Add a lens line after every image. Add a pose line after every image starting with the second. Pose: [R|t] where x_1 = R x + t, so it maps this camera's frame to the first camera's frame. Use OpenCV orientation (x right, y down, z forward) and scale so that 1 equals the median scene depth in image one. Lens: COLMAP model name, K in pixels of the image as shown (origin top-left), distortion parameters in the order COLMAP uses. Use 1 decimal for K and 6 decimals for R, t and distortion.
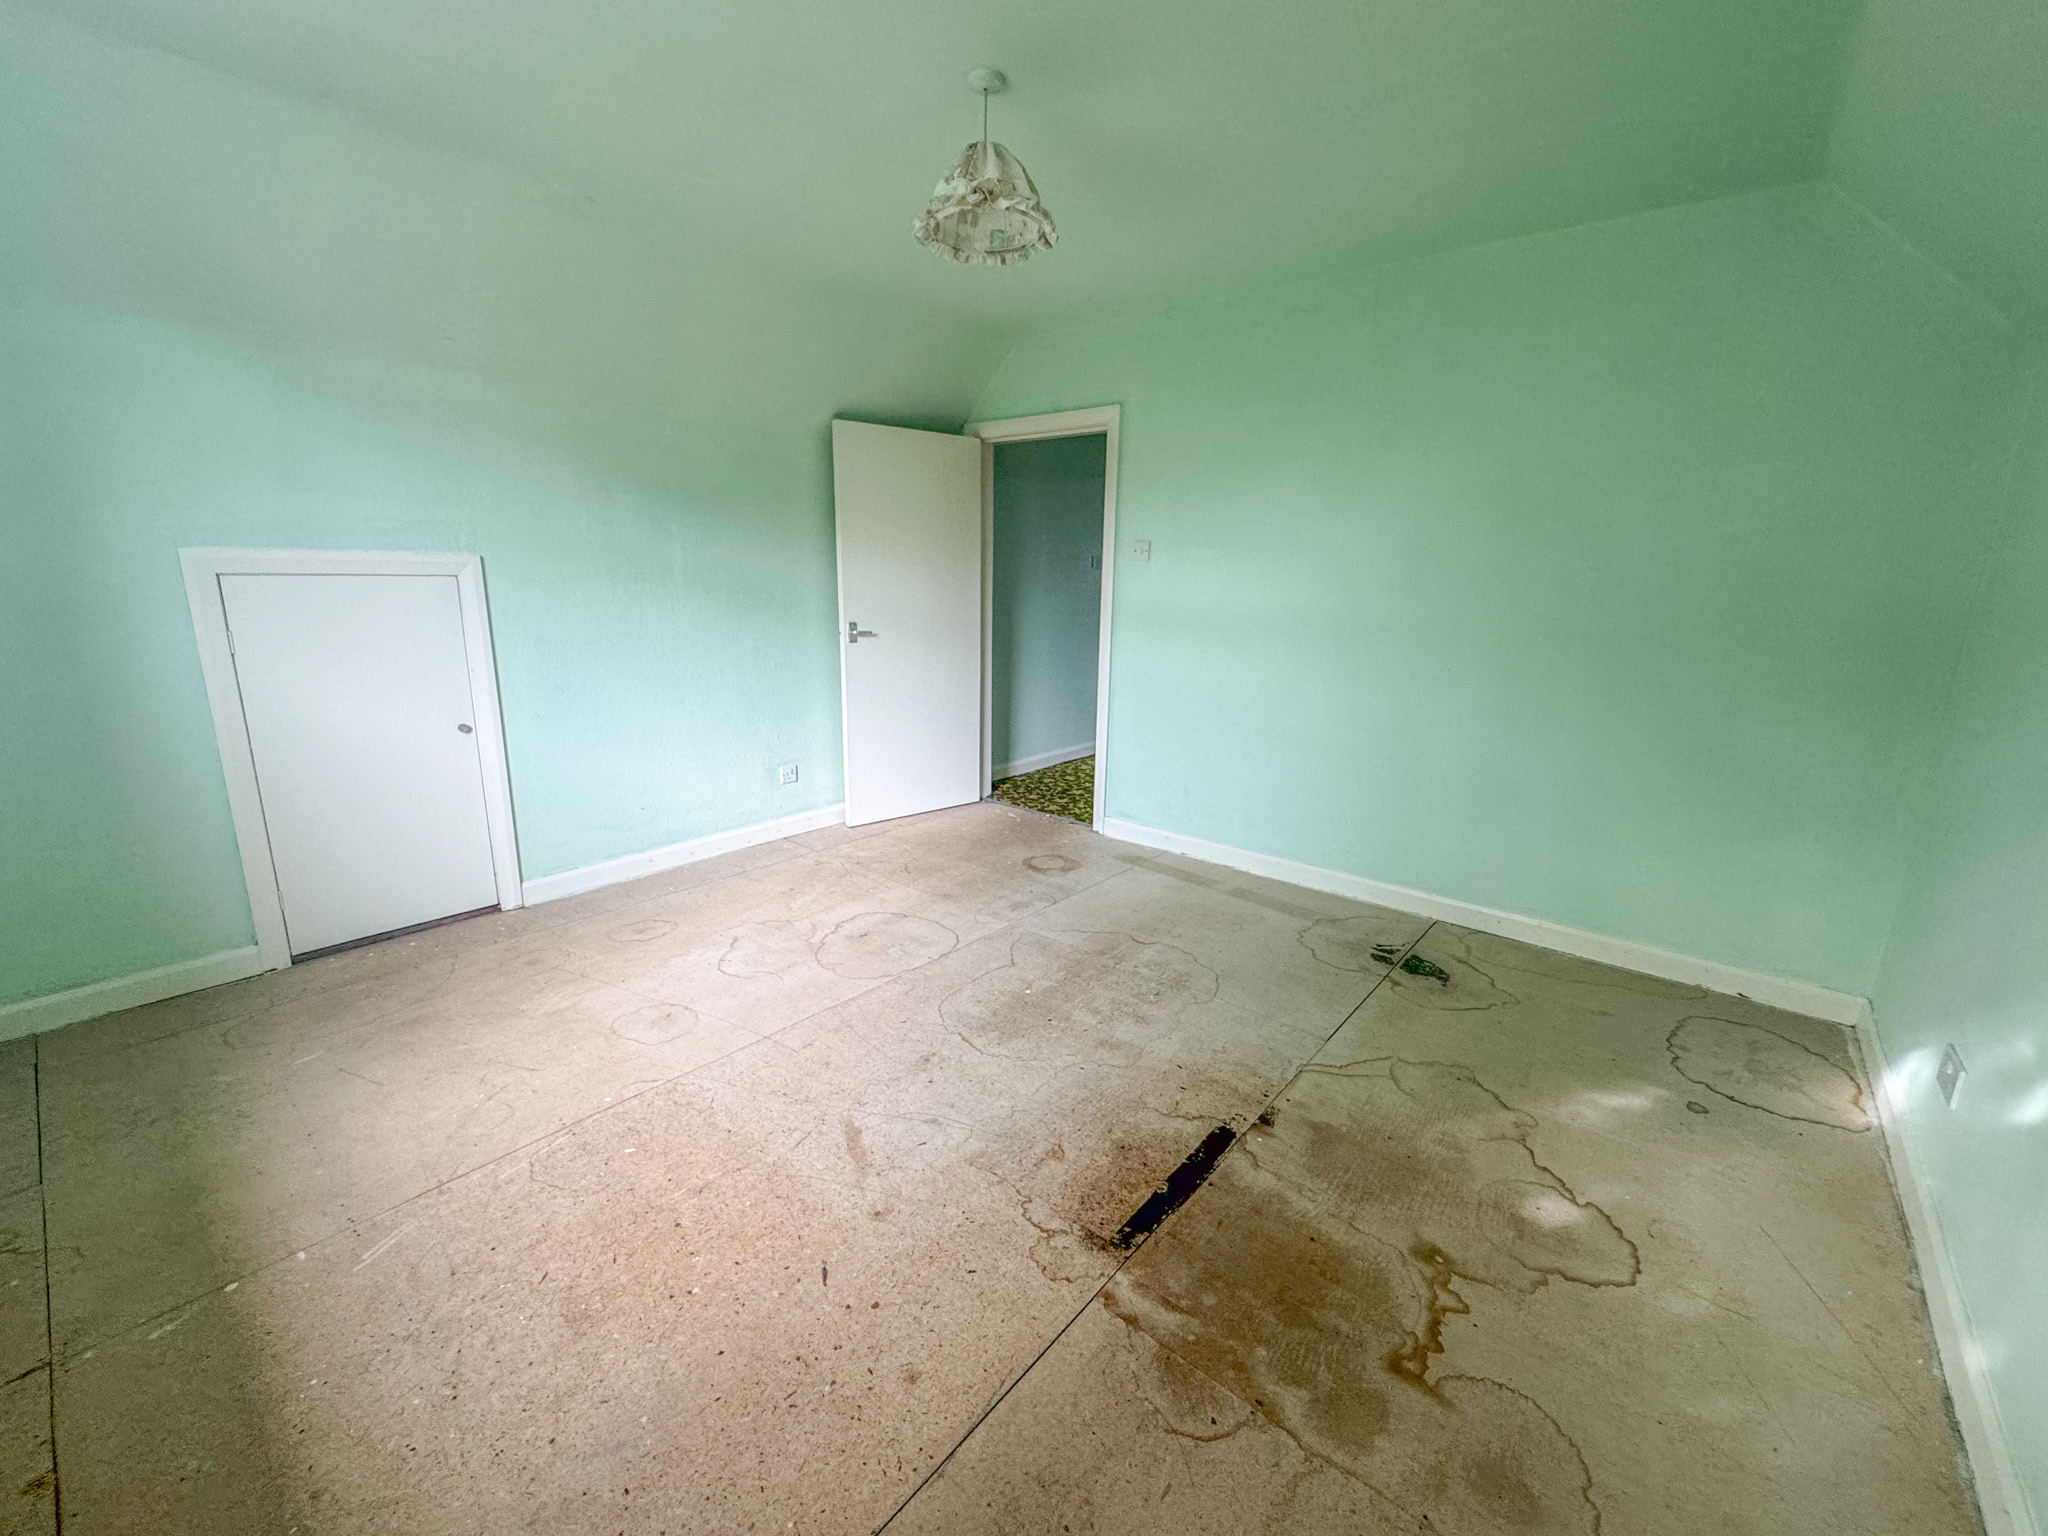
lens RADIAL K [[818.6, 0, 1024.3], [0, 818.6, 764.6], [0, 0, 1]] dist [-0.001761, -0.000304]
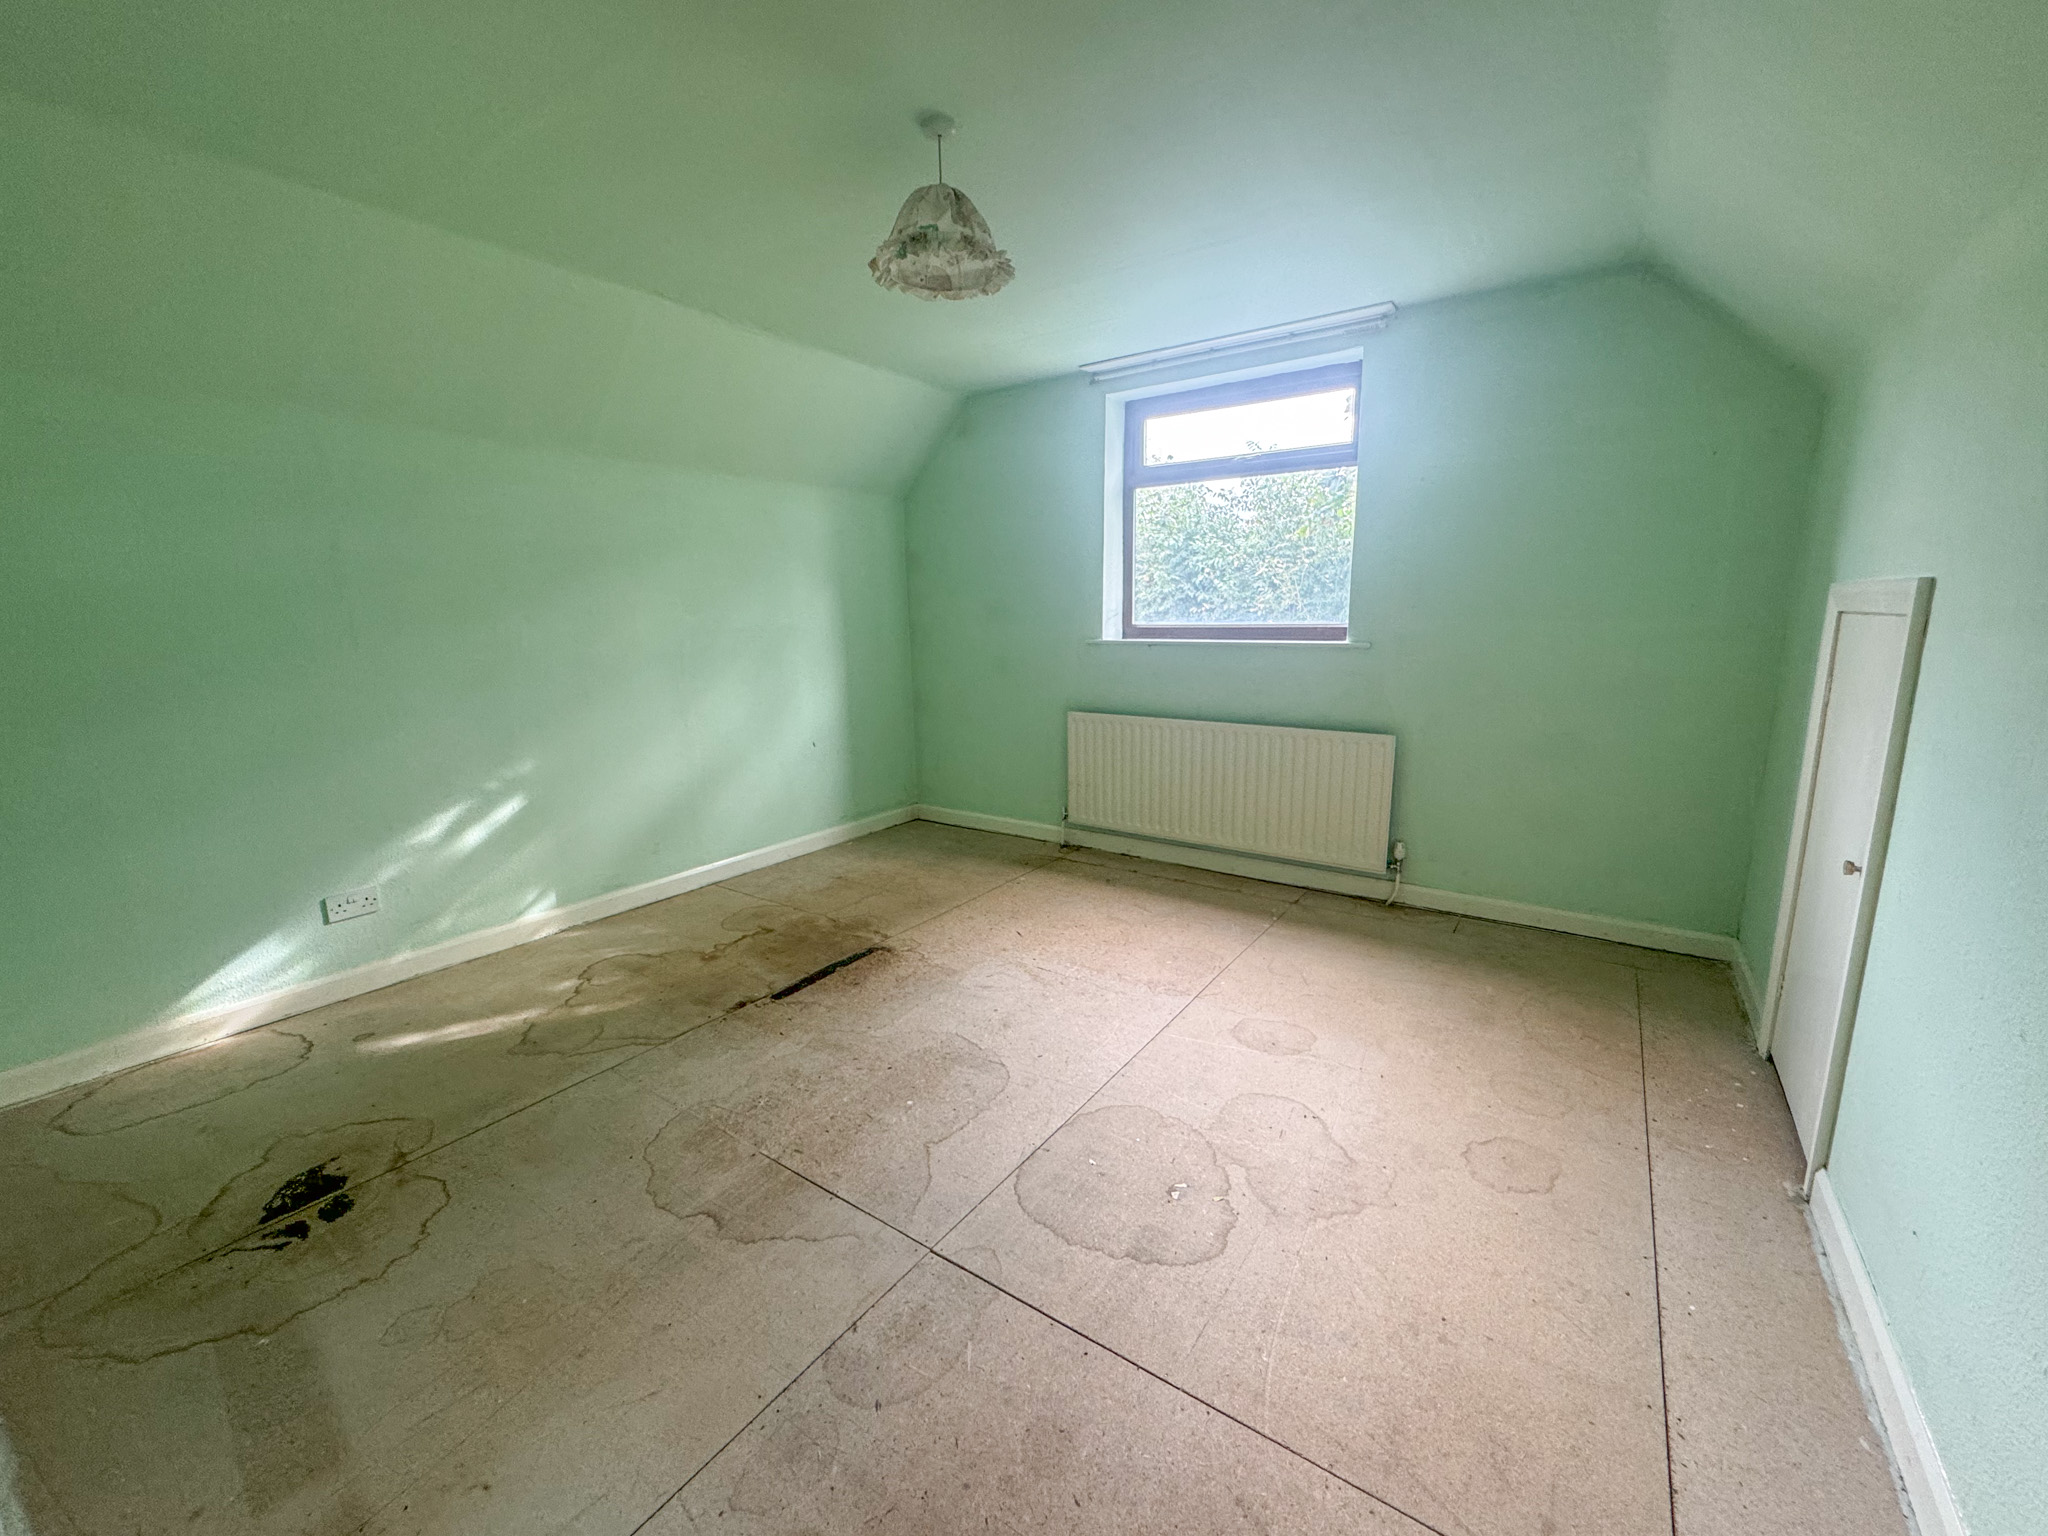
lens RADIAL K [[818.6, 0, 1015.9], [0, 818.6, 762.5], [0, 0, 1]] dist [-0.001761, -0.000304]
pose [[-0.996464, 0.009299, -0.083502, -0.051198], [-0.025512, 0.913441, 0.406171, -0.526976], [0.080051, 0.406865, -0.909974, 2.260689]]
